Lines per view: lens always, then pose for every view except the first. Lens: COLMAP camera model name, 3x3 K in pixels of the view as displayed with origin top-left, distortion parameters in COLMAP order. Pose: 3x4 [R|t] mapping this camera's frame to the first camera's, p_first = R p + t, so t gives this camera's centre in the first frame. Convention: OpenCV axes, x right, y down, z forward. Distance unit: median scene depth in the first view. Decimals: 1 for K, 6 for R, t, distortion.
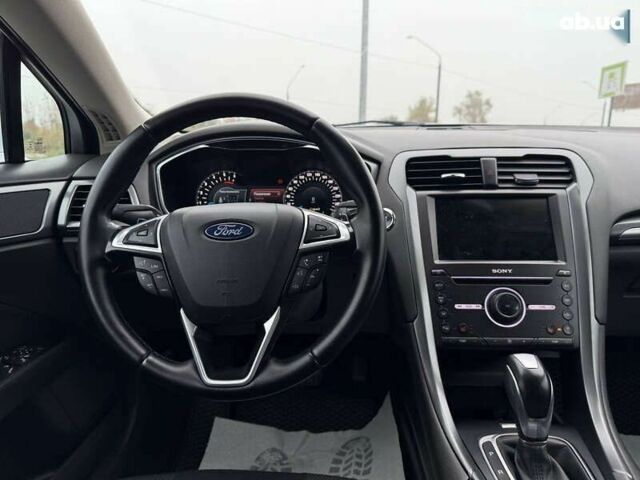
lens RADIAL K [[429.5, 0, 320.0], [0, 429.5, 240.0], [0, 0, 1]] dist [0.087290, -0.117143]
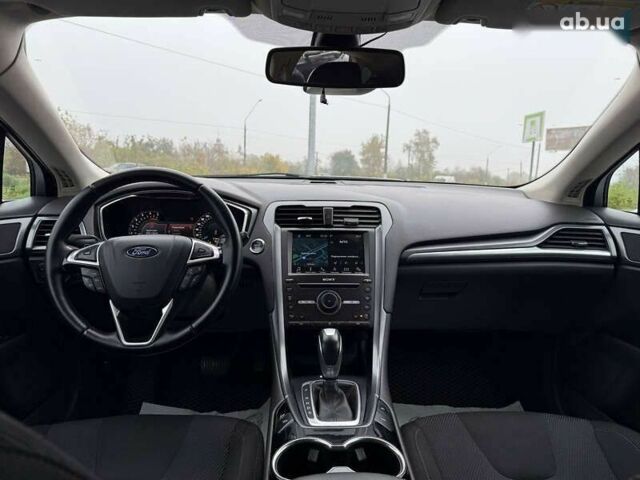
lens RADIAL K [[429.5, 0, 320.0], [0, 429.5, 240.0], [0, 0, 1]] dist [0.087290, -0.117143]
pose [[0.995025, 0.011759, 0.098931, 0.212748], [-0.005002, 0.997654, -0.068273, 0.031482], [-0.099502, 0.067439, 0.992749, -0.509490]]
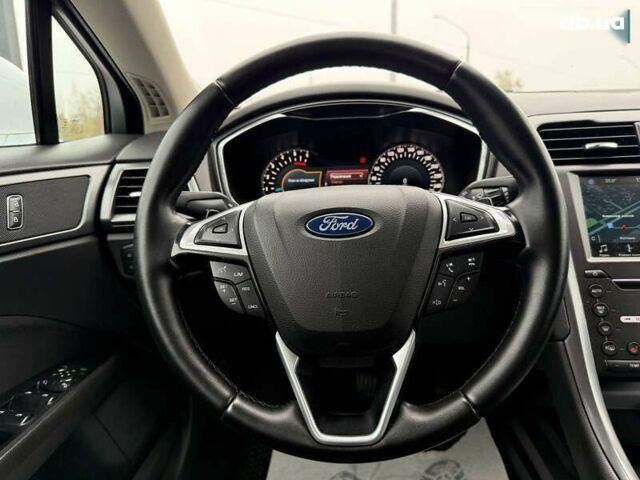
lens RADIAL K [[428.0, 0, 321.2], [0, 428.0, 236.9], [0, 0, 1]] dist [0.123764, -0.190997]
pose [[0.998509, -0.014868, -0.052527, -0.148801], [0.016013, 0.999642, 0.021449, -0.011790], [0.052190, -0.022258, 0.998389, 0.208560]]
